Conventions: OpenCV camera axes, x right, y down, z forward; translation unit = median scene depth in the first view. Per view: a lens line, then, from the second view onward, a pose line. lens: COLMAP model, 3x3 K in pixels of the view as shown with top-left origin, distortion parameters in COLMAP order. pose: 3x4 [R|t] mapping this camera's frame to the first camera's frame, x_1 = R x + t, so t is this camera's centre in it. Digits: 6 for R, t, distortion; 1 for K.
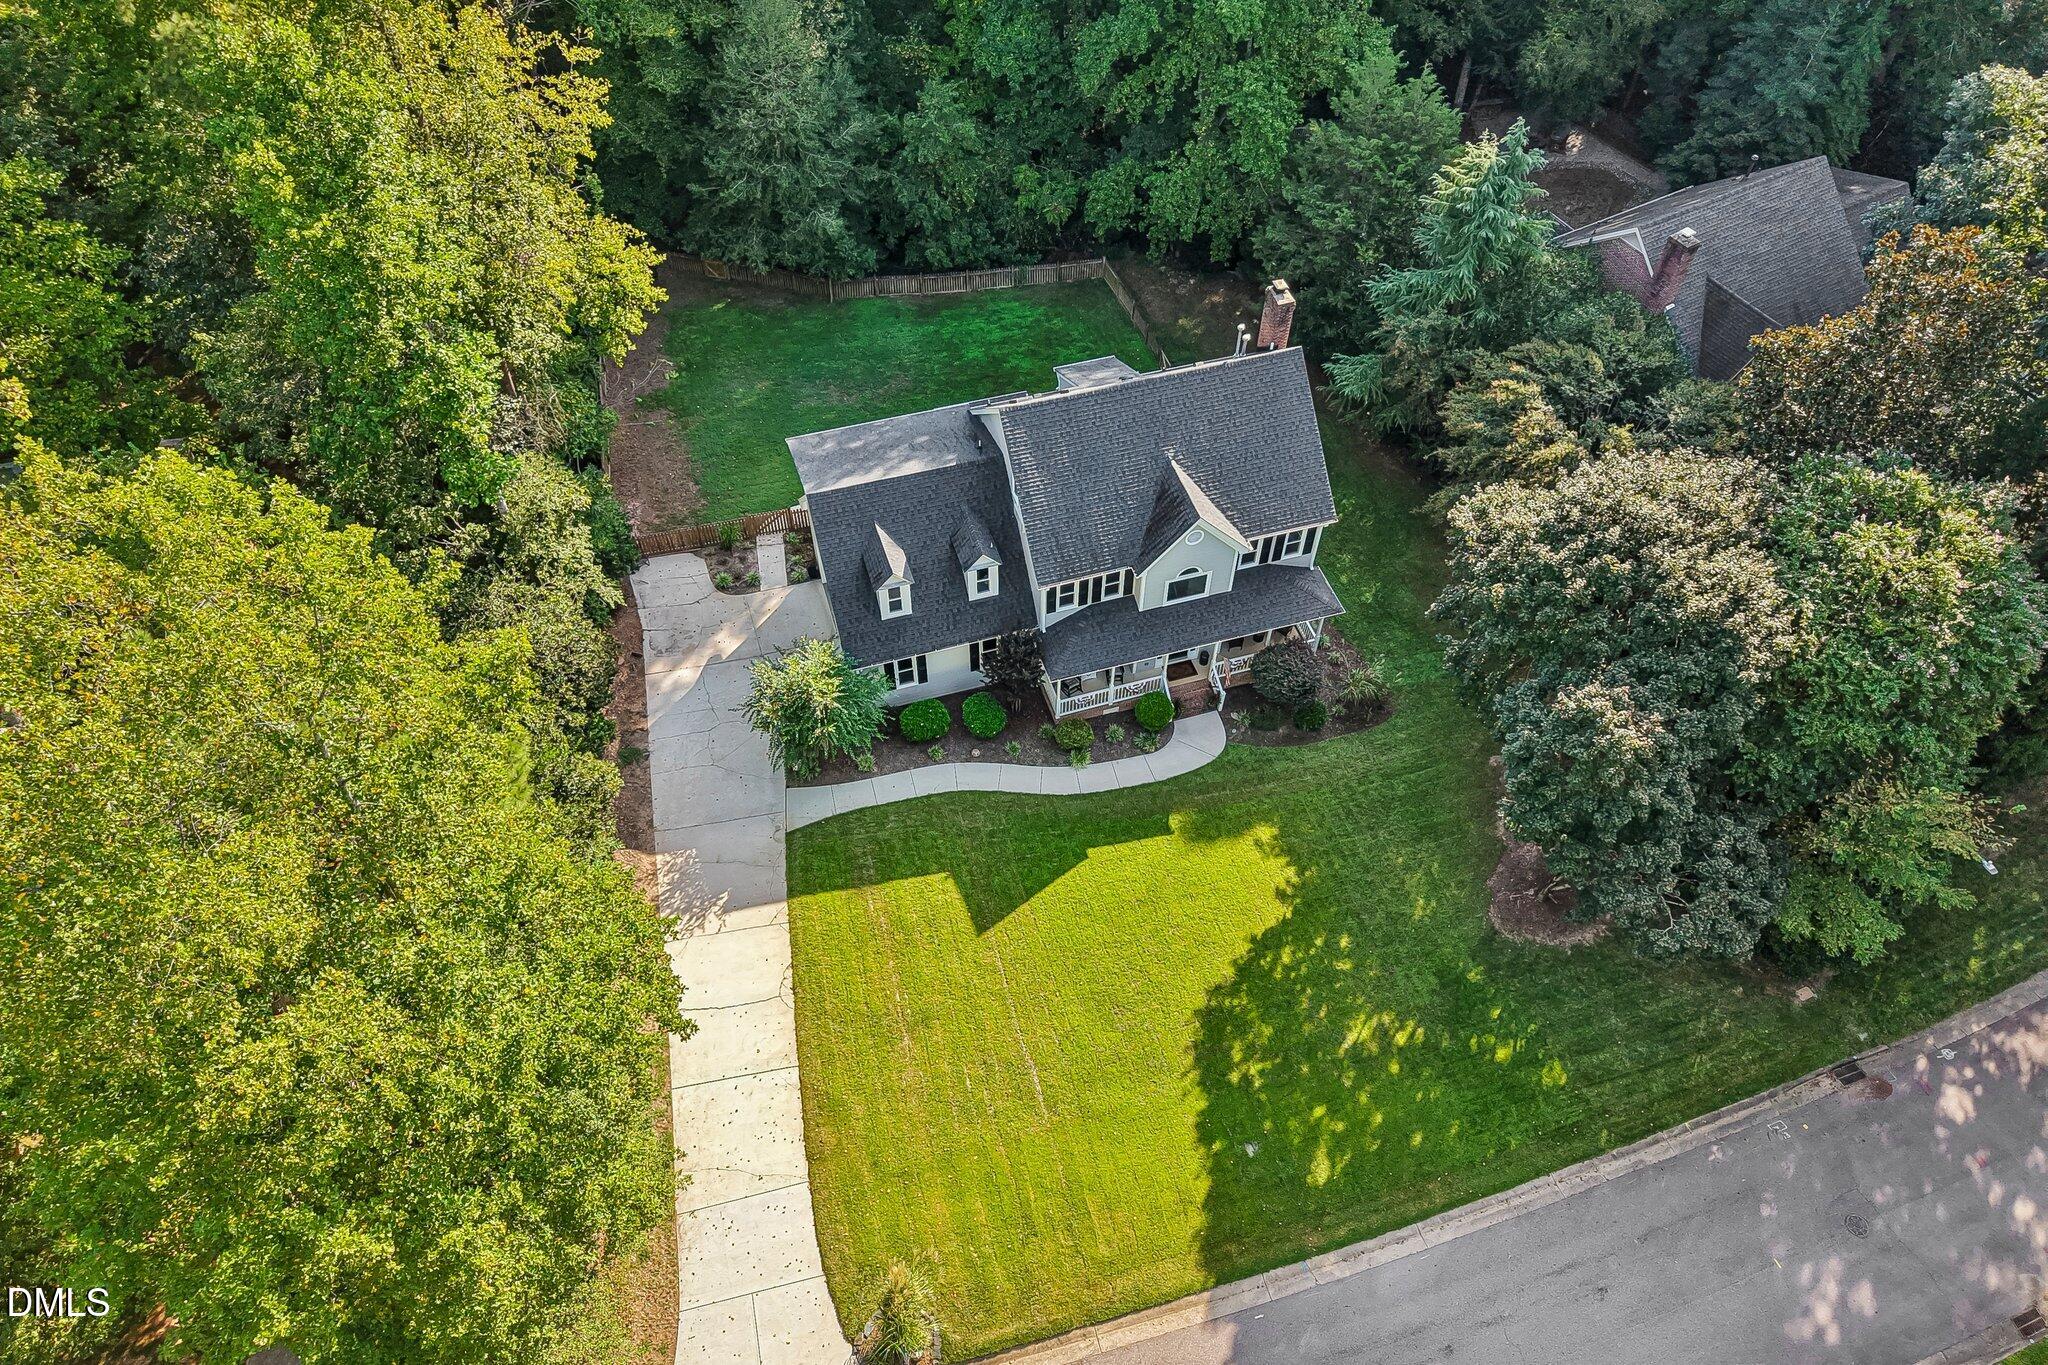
lens RADIAL K [[1383.5, 0, 1024.0], [0, 1383.5, 682.5], [0, 0, 1]] dist [0.011612, -0.002296]
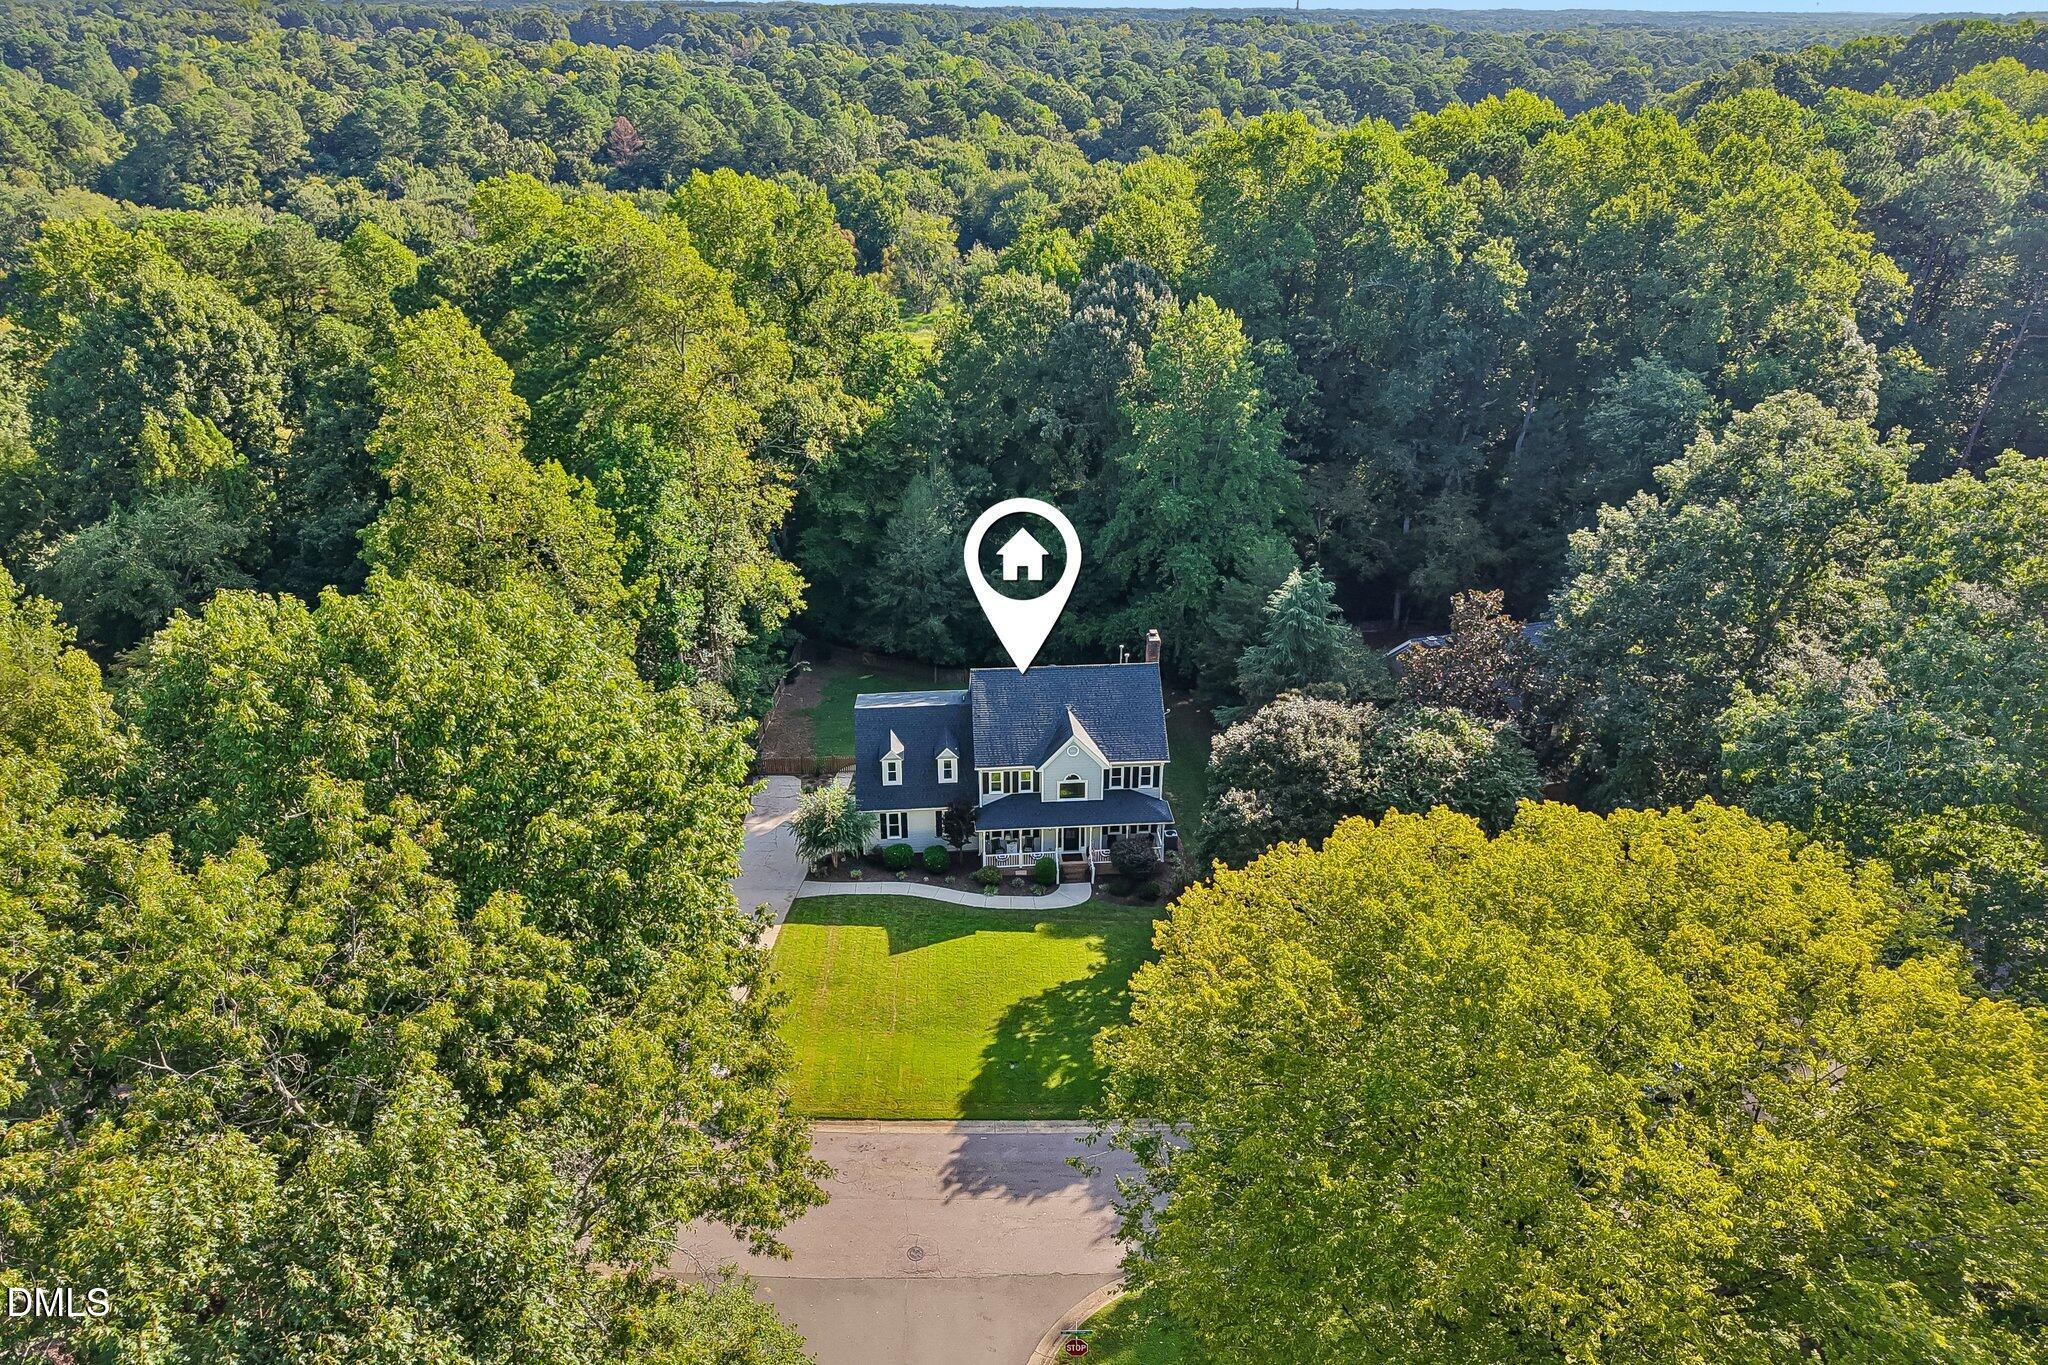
lens RADIAL K [[1333.6, 0, 1024.0], [0, 1333.6, 682.5], [0, 0, 1]] dist [0.024054, -0.000320]
pose [[0.977039, 0.087654, -0.194193, 0.362796], [-0.163609, 0.892511, -0.420305, 0.491433], [0.136478, 0.442426, 0.886360, -0.439295]]
